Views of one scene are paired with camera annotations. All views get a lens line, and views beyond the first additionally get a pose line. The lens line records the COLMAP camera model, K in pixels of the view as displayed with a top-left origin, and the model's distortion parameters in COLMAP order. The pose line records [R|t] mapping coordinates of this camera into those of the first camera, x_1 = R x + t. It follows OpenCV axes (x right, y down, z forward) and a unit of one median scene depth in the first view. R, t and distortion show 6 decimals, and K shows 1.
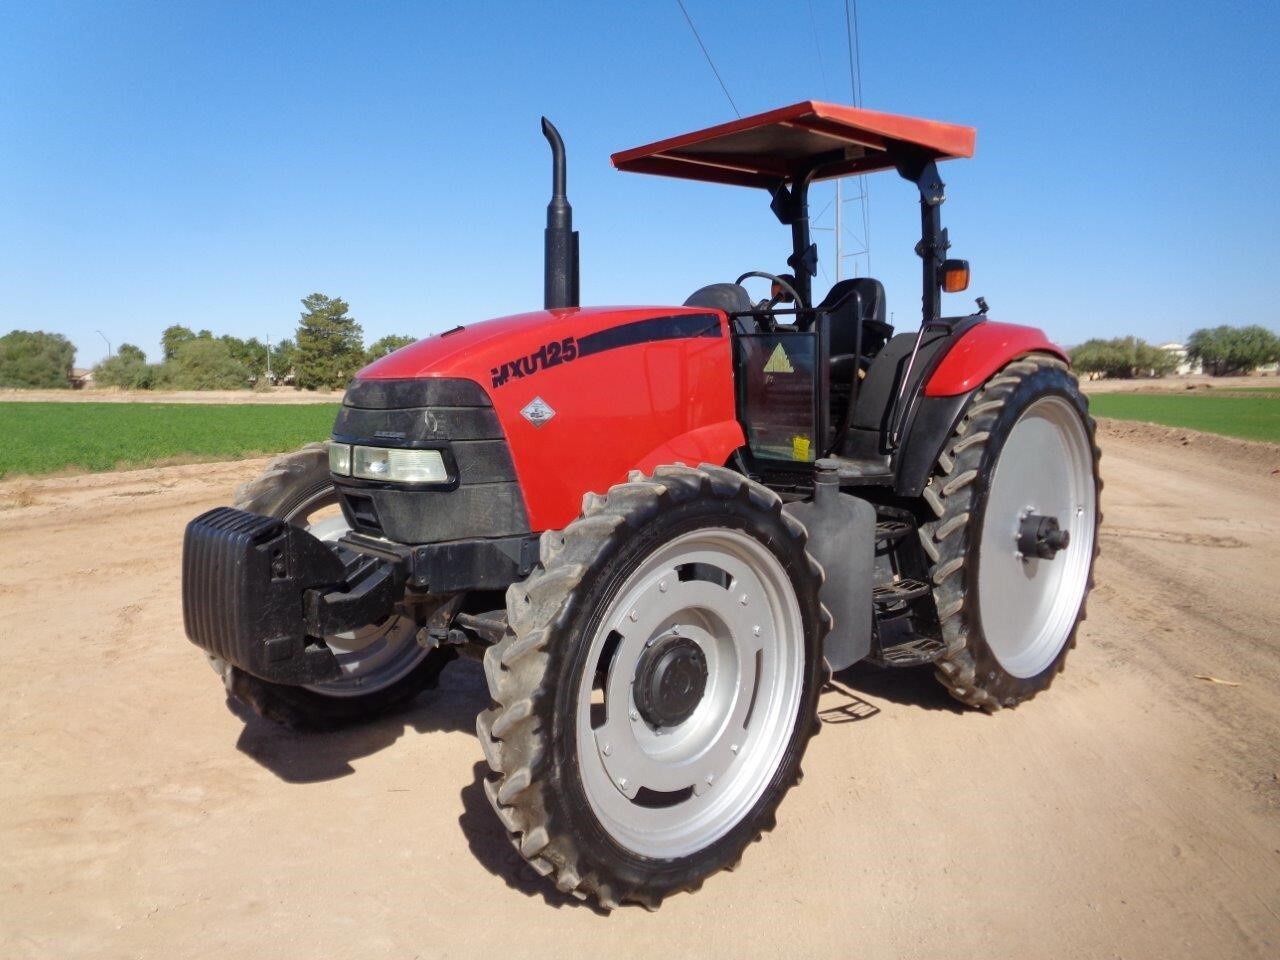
lens RADIAL K [[923.4, 0, 619.9], [0, 923.4, 485.5], [0, 0, 1]] dist [0.059895, 0.002356]
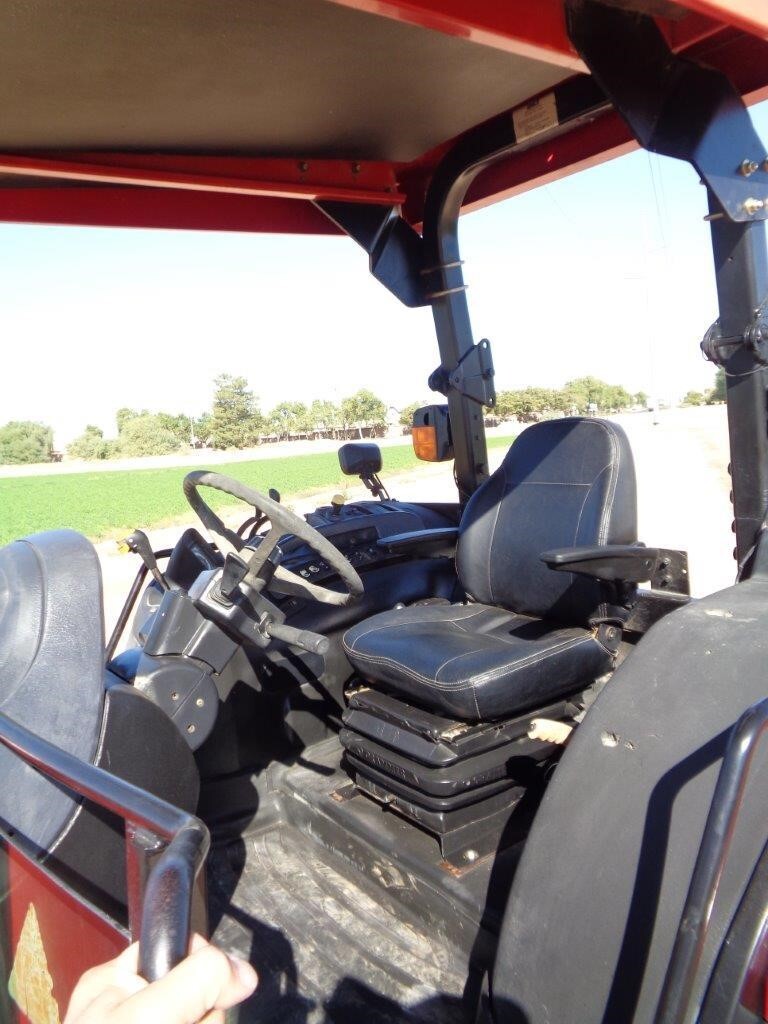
lens RADIAL K [[738.7, 0, 384.0], [0, 738.7, 512.0], [0, 0, 1]] dist [0.059895, 0.002356]
pose [[0.990050, -0.060548, -0.127020, 0.219413], [0.061254, 0.998121, 0.001657, -0.191588], [0.126681, -0.009421, 0.991899, 0.668599]]
